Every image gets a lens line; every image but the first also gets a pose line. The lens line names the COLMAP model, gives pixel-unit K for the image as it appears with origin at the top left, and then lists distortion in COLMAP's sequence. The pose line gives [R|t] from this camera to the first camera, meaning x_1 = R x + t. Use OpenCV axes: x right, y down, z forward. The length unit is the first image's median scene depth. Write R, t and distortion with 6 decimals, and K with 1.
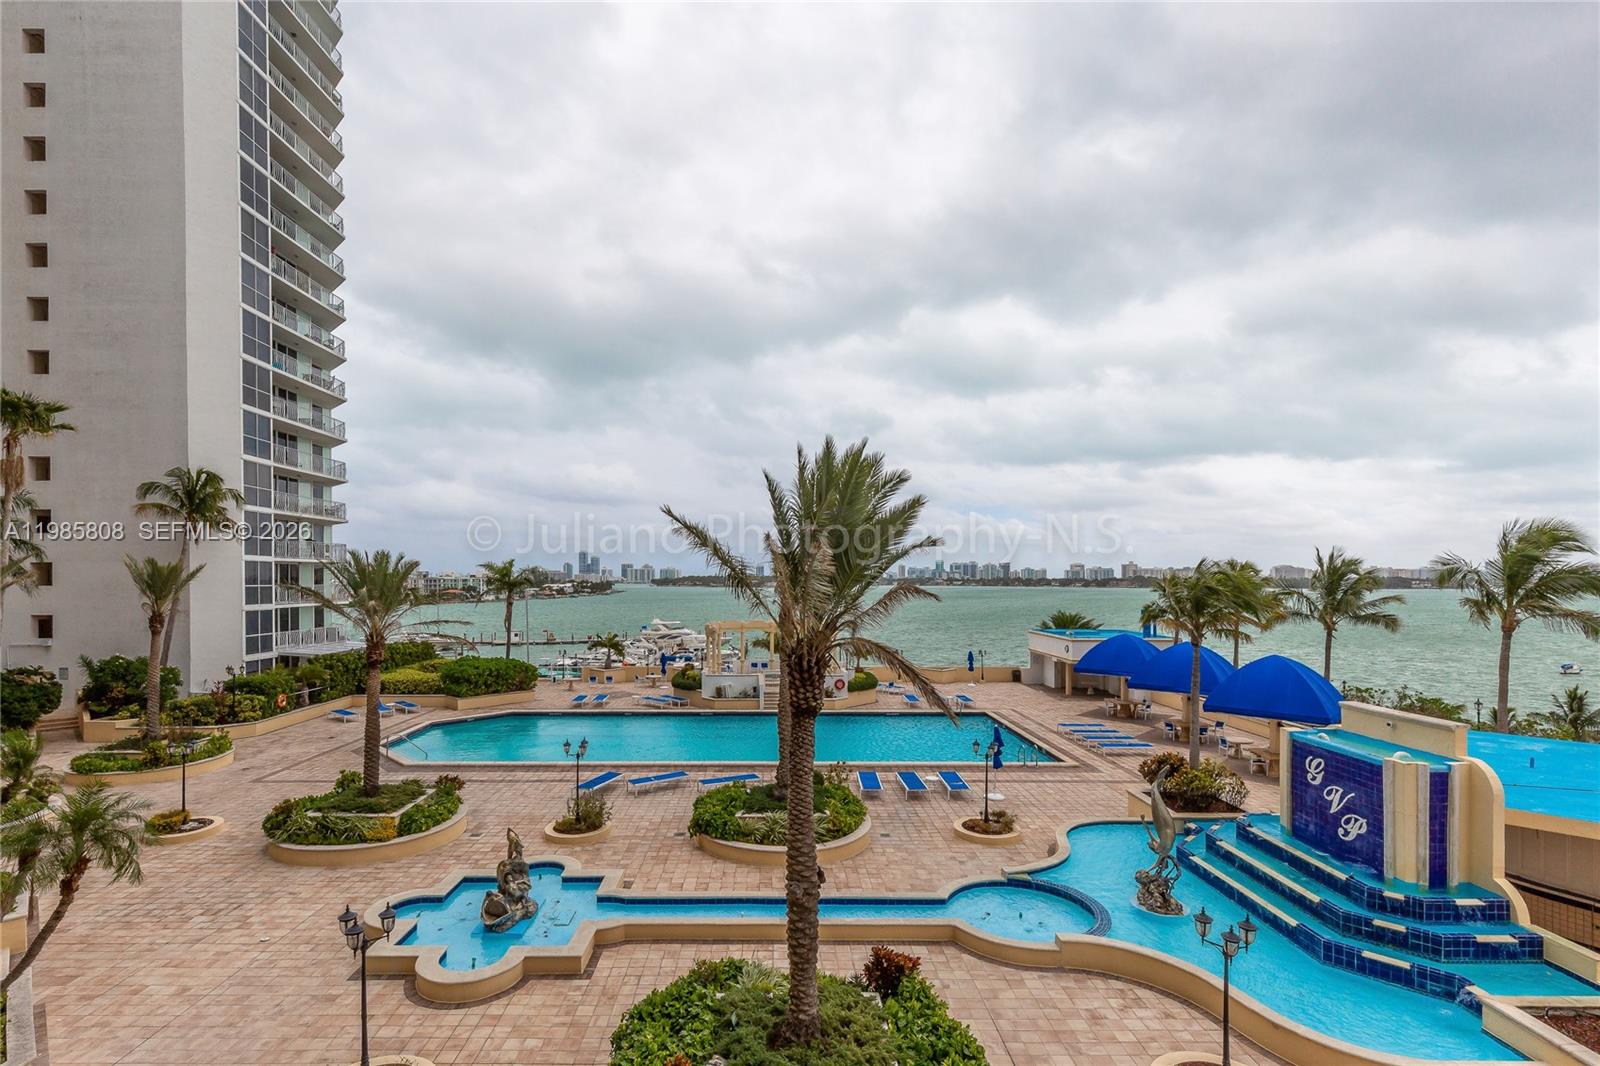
lens RADIAL K [[737.2, 0, 736.5], [0, 737.2, 583.2], [0, 0, 1]] dist [0.007647, -0.001964]
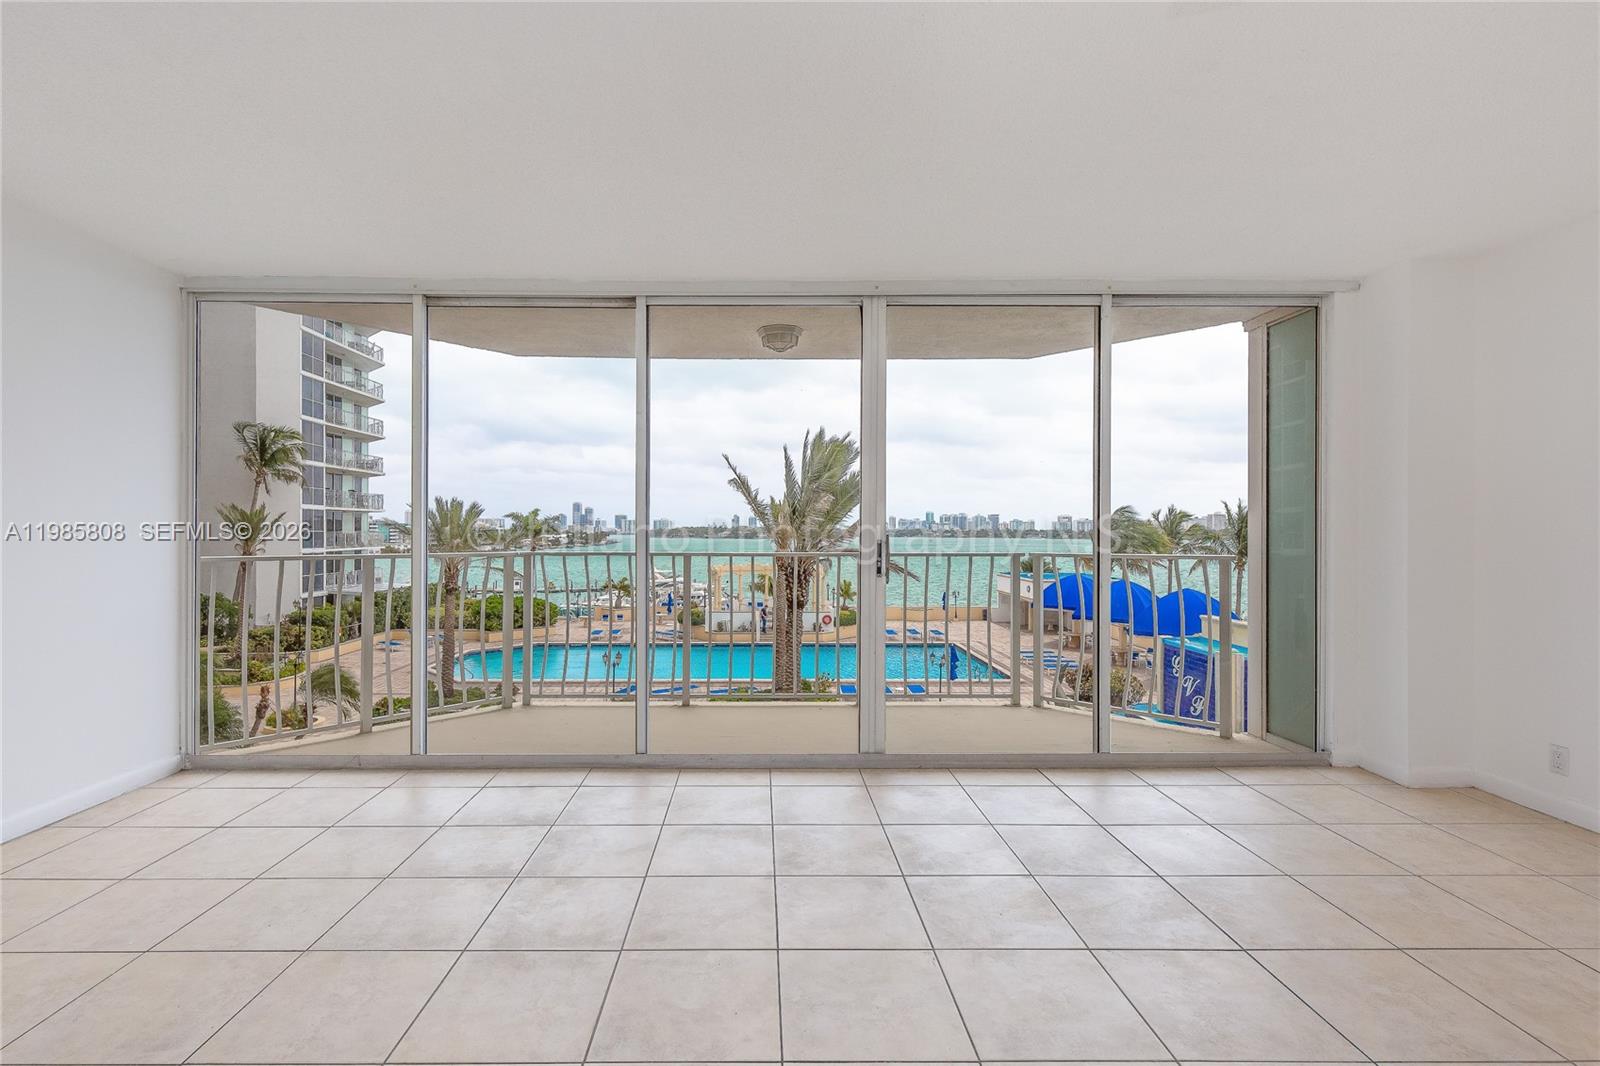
lens RADIAL K [[737.2, 0, 760.0], [0, 737.2, 552.7], [0, 0, 1]] dist [0.007647, -0.001964]
pose [[0.999090, -0.001317, 0.042637, -0.015099], [0.000274, 0.999700, 0.024474, 0.009433], [-0.042656, -0.024440, 0.998791, -0.170437]]
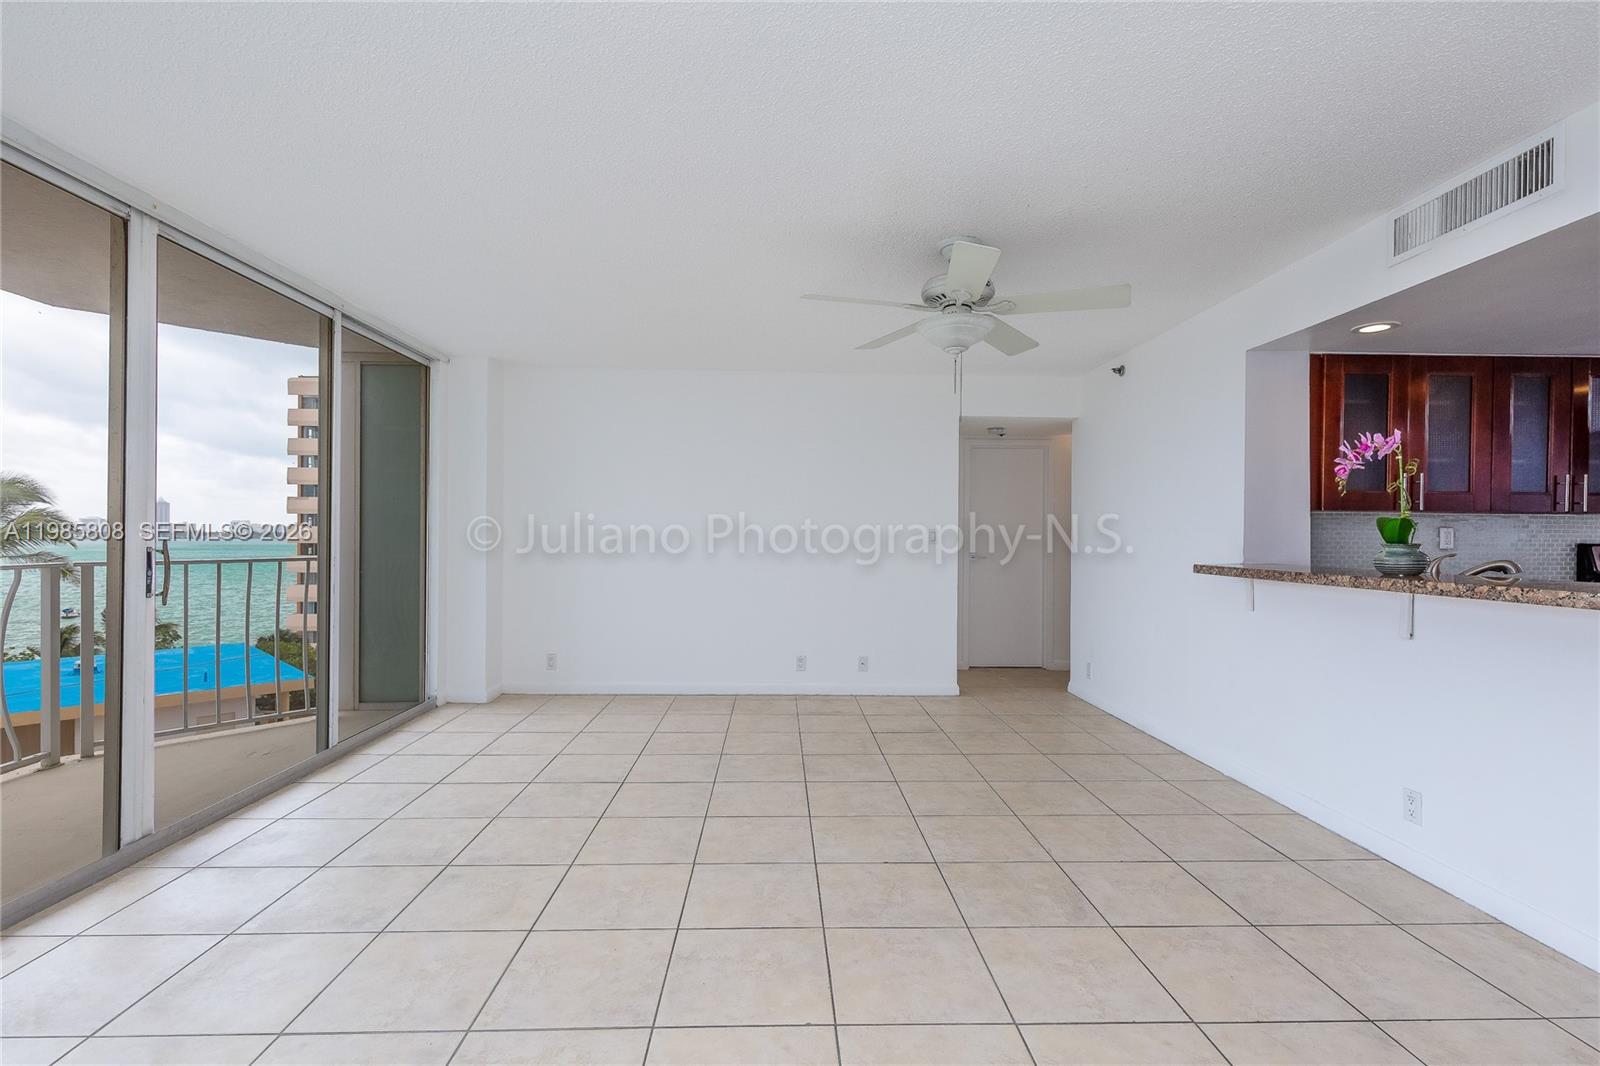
lens RADIAL K [[737.2, 0, 804.1], [0, 737.2, 547.9], [0, 0, 1]] dist [0.007647, -0.001964]
pose [[-0.070989, -0.016859, 0.997335, -0.084733], [-0.003190, 0.999856, 0.016675, 0.008935], [-0.997472, -0.001998, -0.071033, -0.124316]]
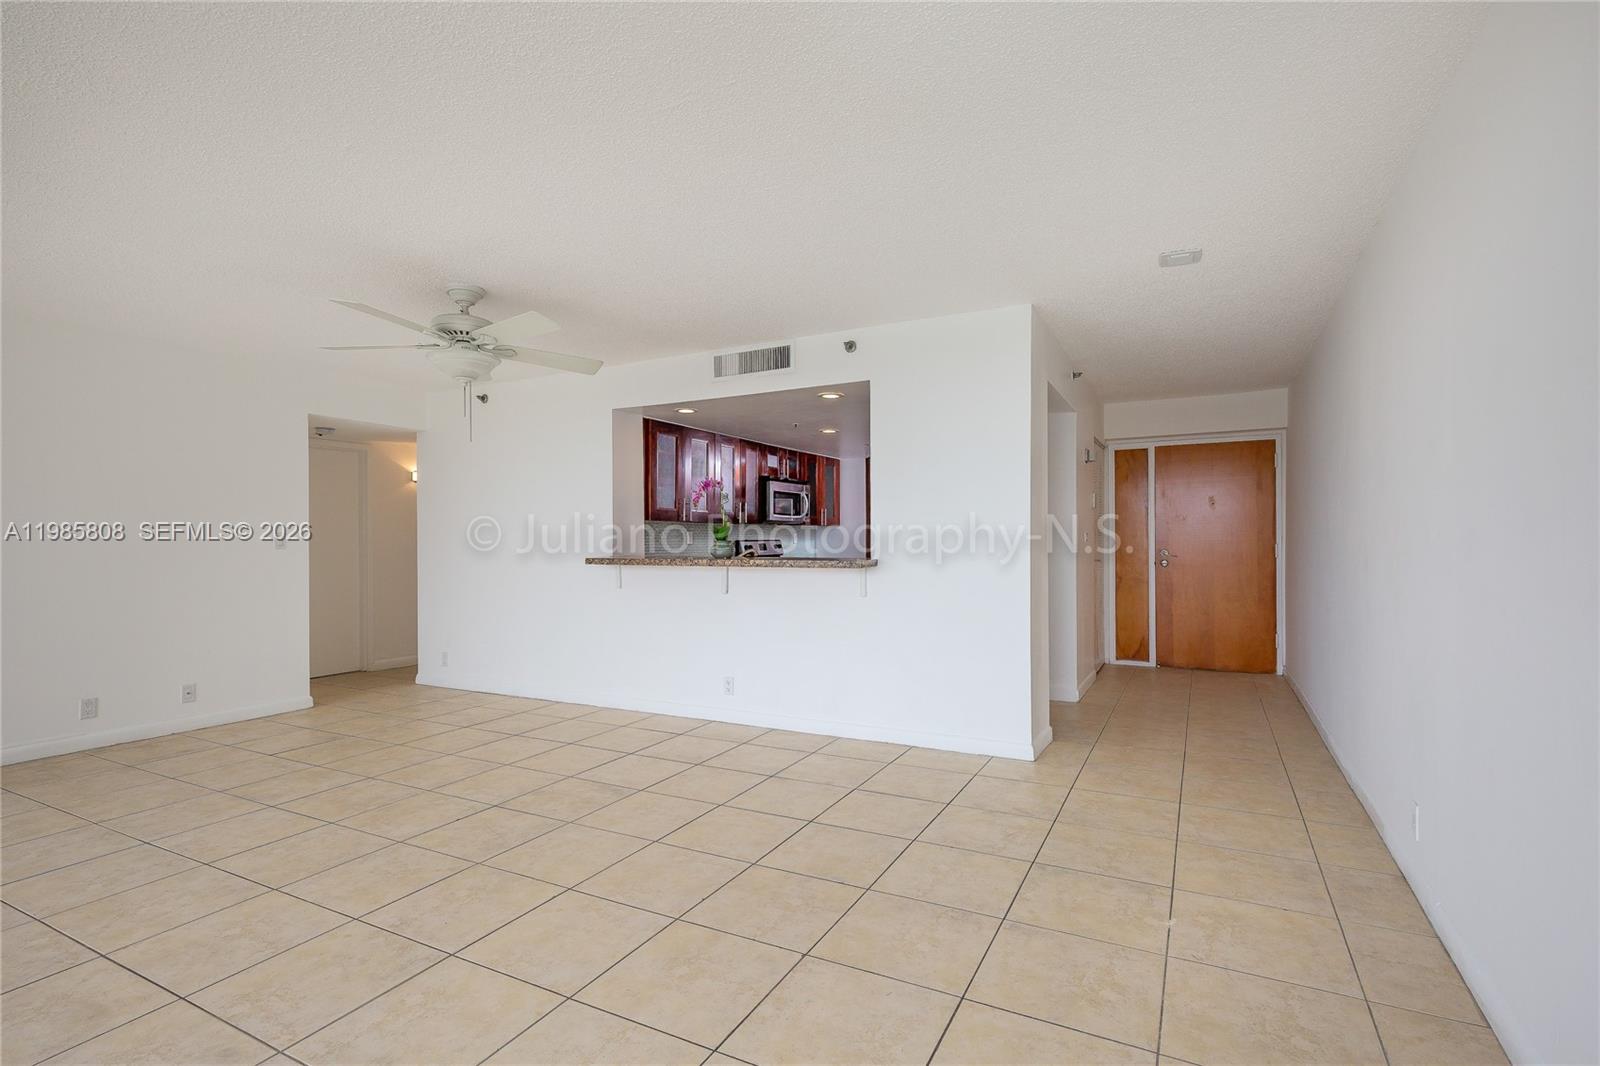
lens RADIAL K [[737.2, 0, 820.9], [0, 737.2, 551.1], [0, 0, 1]] dist [0.007647, -0.001964]
pose [[-0.908164, -0.003730, 0.418598, -0.086592], [0.005214, 0.999782, 0.020220, 0.008915], [-0.418582, 0.020546, -0.907947, -0.068169]]
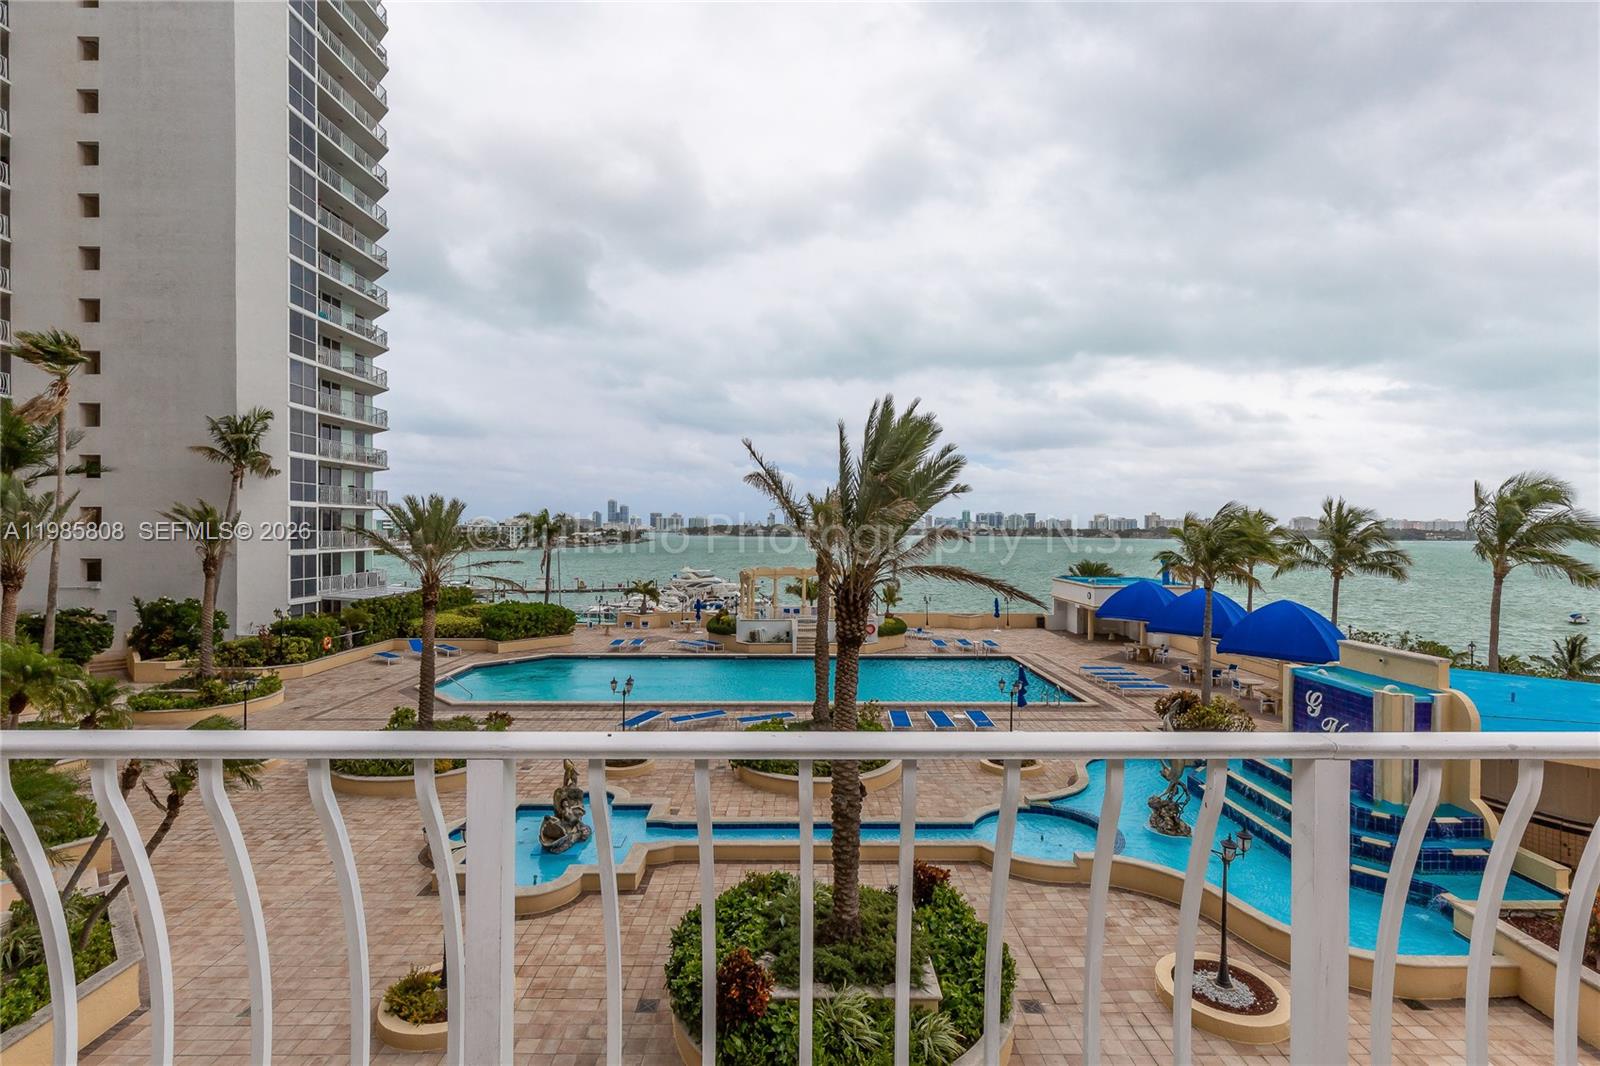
lens RADIAL K [[737.2, 0, 778.1], [0, 737.2, 536.9], [0, 0, 1]] dist [0.007647, -0.001964]
pose [[0.999808, 0.003721, 0.019230, -0.012213], [-0.003829, 0.999977, 0.005579, 0.004132], [-0.019209, -0.005651, 0.999800, -0.036100]]
